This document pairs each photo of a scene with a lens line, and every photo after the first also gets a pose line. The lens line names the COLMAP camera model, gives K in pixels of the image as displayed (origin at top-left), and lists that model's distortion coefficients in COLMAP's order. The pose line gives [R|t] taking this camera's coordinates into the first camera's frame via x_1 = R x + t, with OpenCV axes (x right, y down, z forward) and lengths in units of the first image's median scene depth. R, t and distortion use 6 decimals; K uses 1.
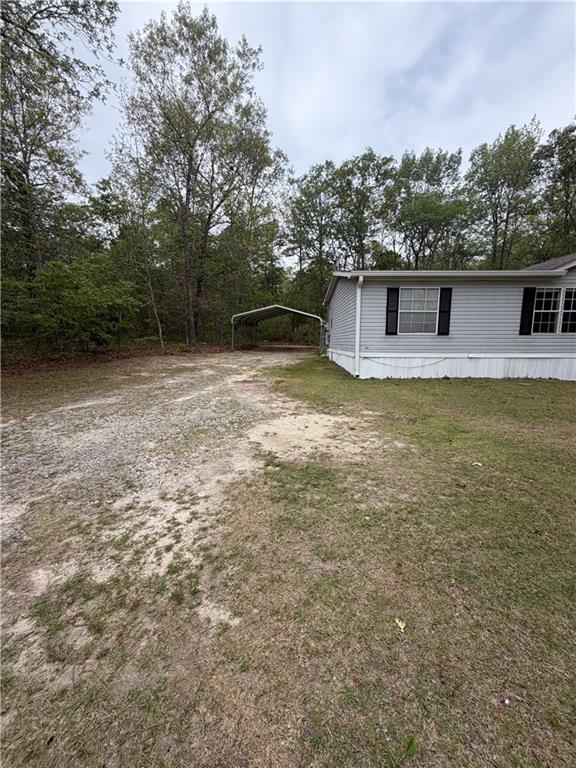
lens RADIAL K [[304.0, 0, 285.5], [0, 304.0, 383.5], [0, 0, 1]] dist [0.006013, -0.000241]
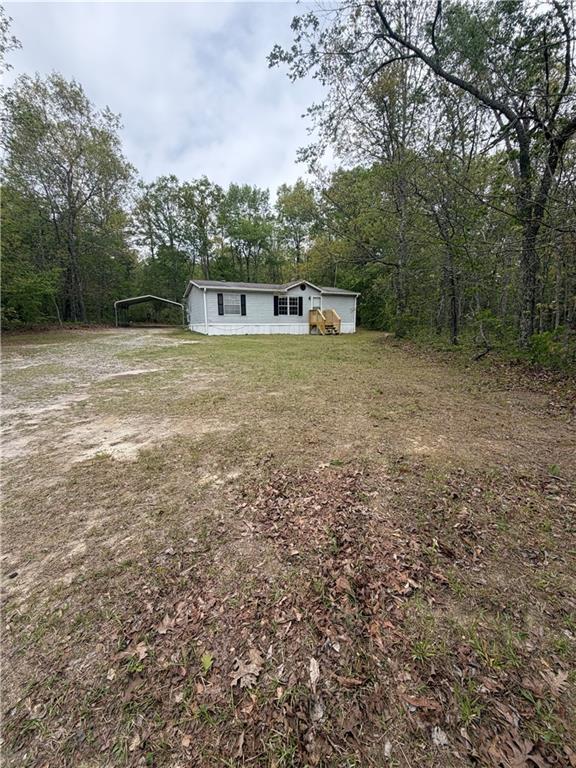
lens RADIAL K [[304.0, 0, 285.5], [0, 304.0, 383.5], [0, 0, 1]] dist [0.006013, -0.000241]
pose [[0.893449, -0.090725, 0.439906, -0.120957], [0.068409, 0.995448, 0.066359, 0.106239], [-0.443924, -0.029194, 0.895589, -0.579887]]
